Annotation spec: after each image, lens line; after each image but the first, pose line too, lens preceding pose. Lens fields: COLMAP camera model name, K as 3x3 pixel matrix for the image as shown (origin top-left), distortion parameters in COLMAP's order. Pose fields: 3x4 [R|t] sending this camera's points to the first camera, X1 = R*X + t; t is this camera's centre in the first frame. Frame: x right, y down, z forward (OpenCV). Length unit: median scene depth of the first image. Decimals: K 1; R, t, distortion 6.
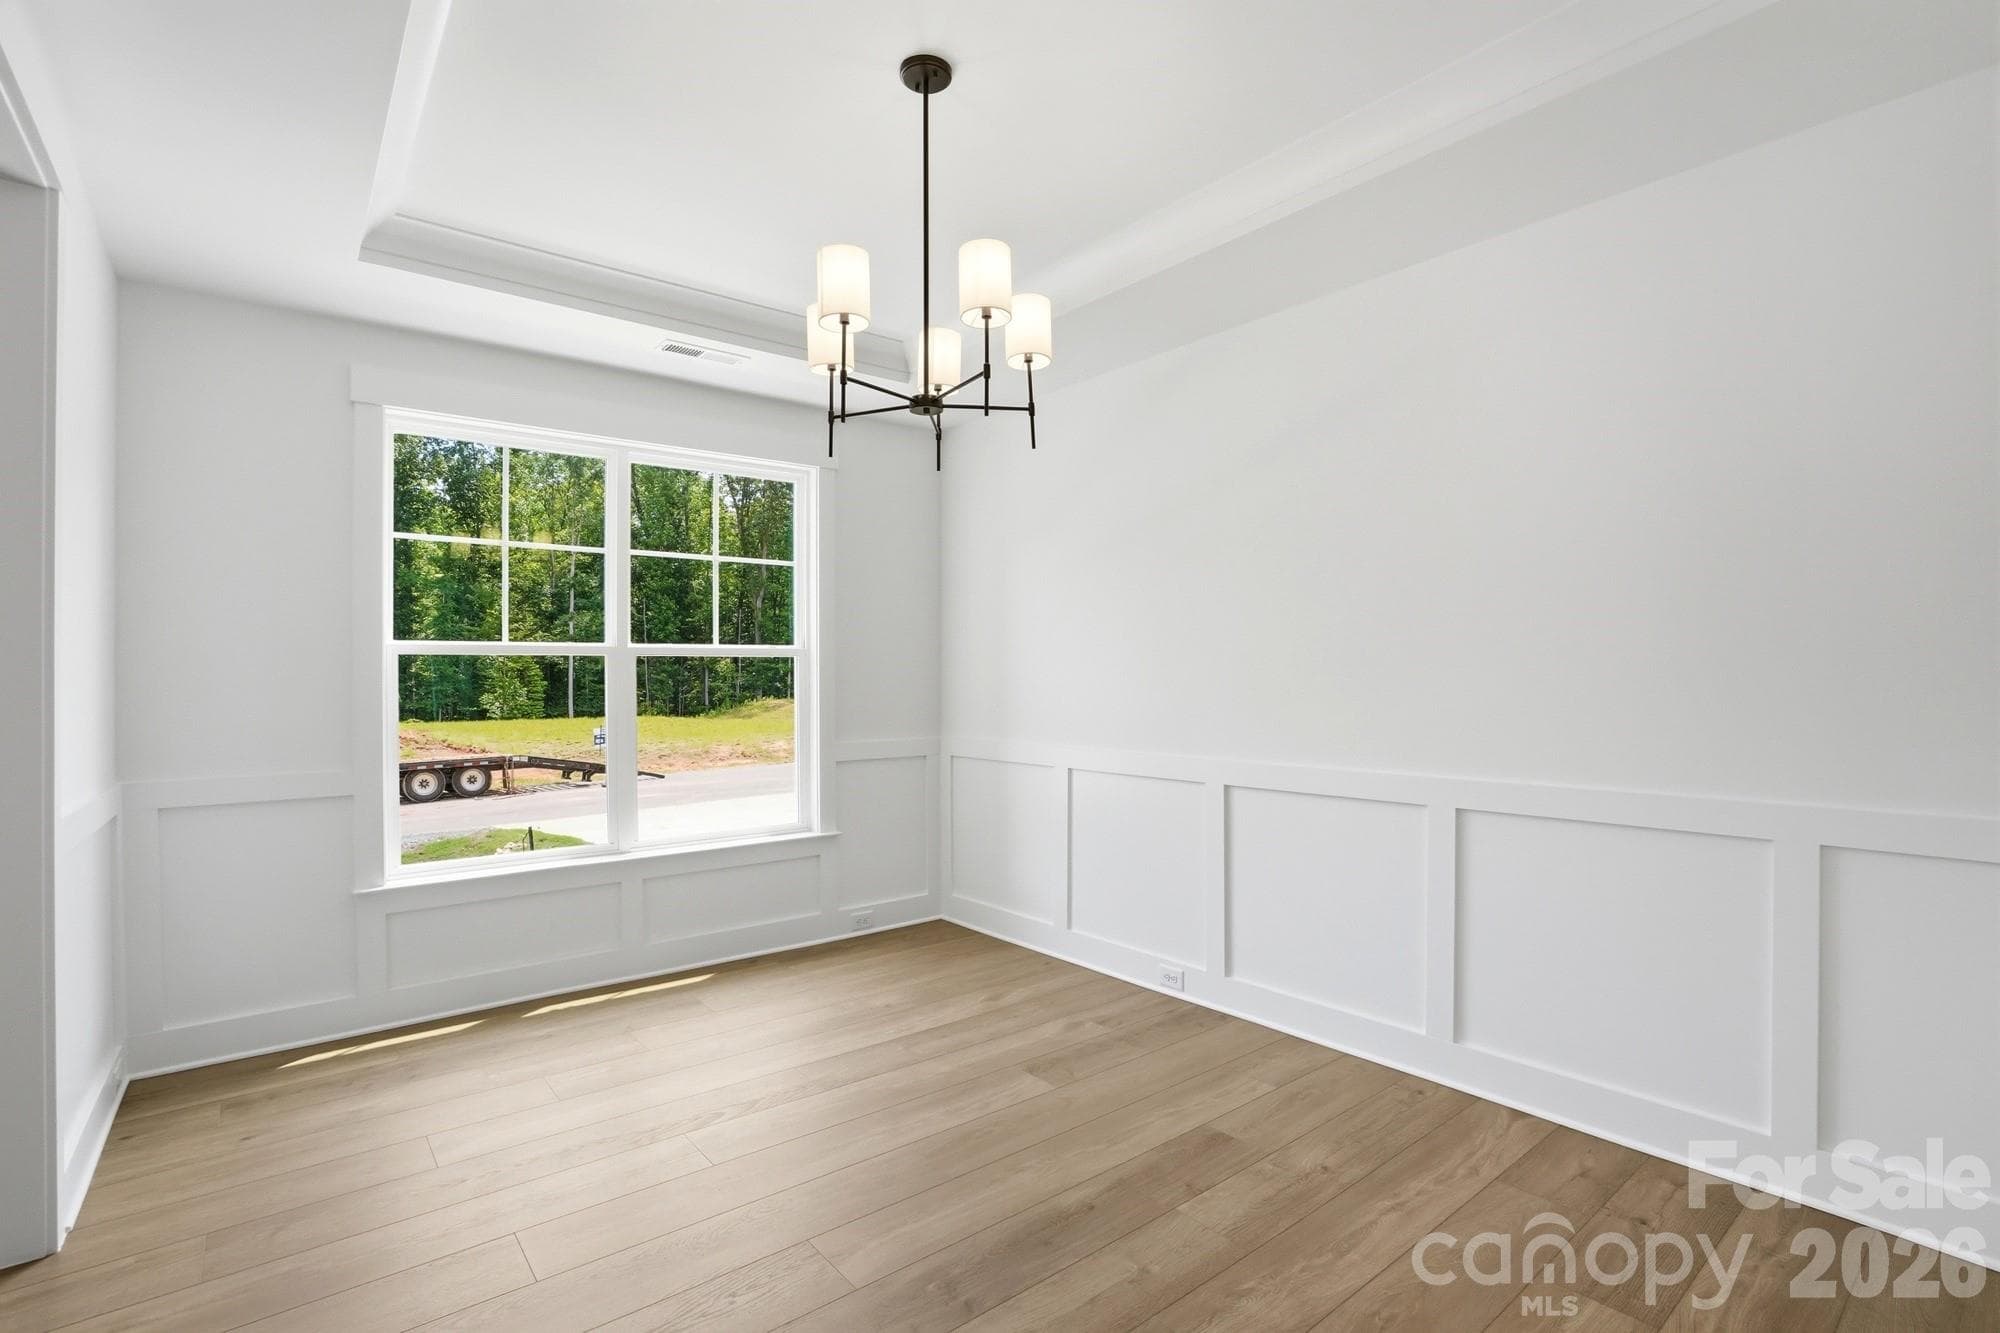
lens RADIAL K [[926.7, 0, 1000.8], [0, 926.7, 665.8], [0, 0, 1]] dist [0.017610, 0.001078]
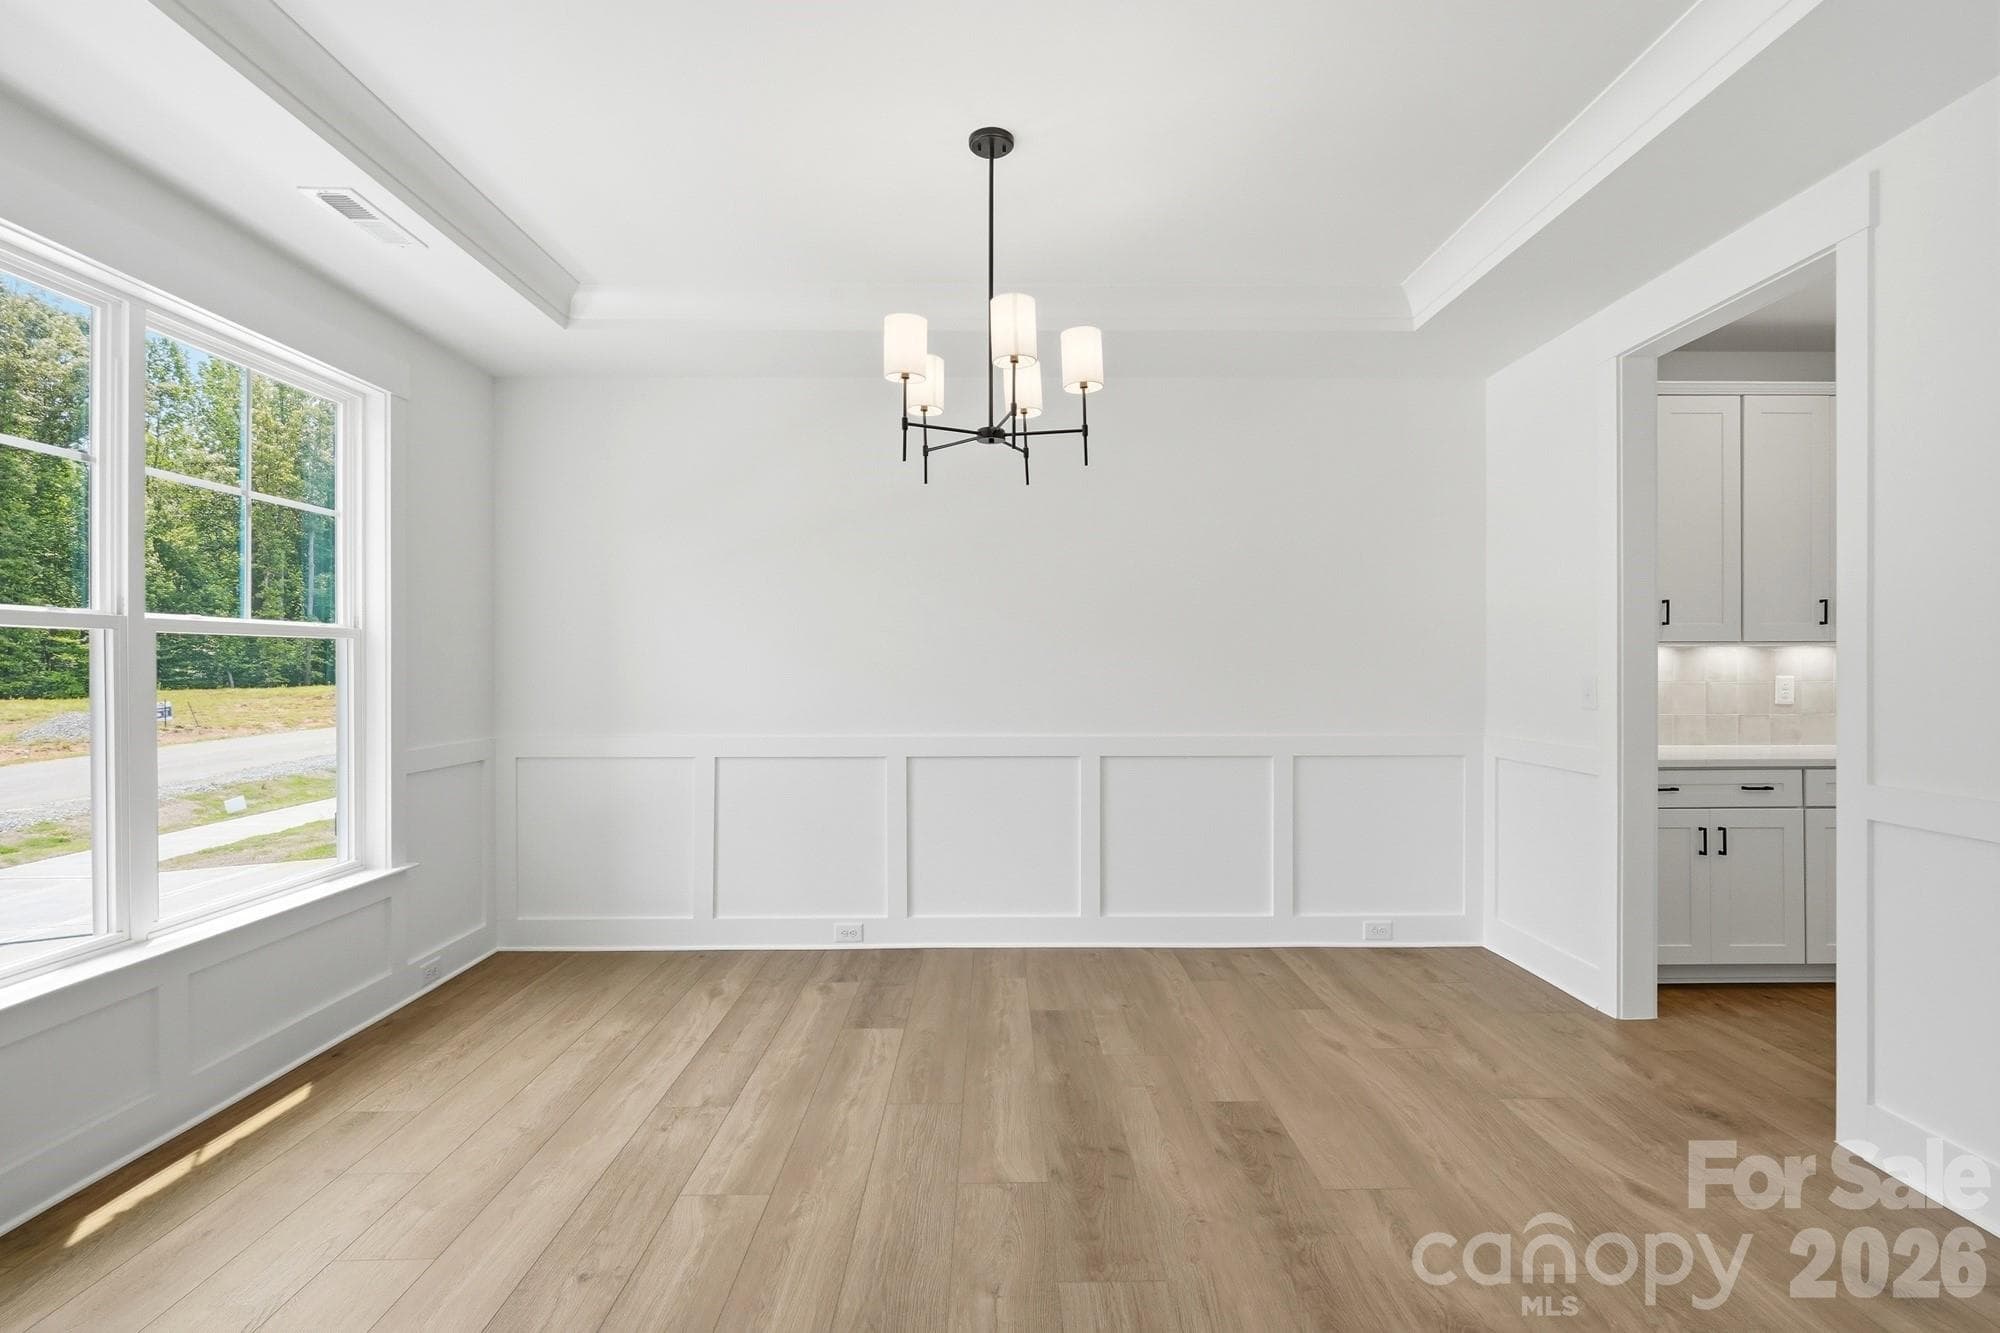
lens RADIAL K [[926.7, 0, 989.7], [0, 926.7, 671.5], [0, 0, 1]] dist [0.017610, 0.001078]
pose [[0.641939, -0.006825, 0.766725, -0.713121], [-0.012133, 0.999745, 0.019057, -0.006241], [-0.766660, -0.021536, 0.641692, 0.192845]]
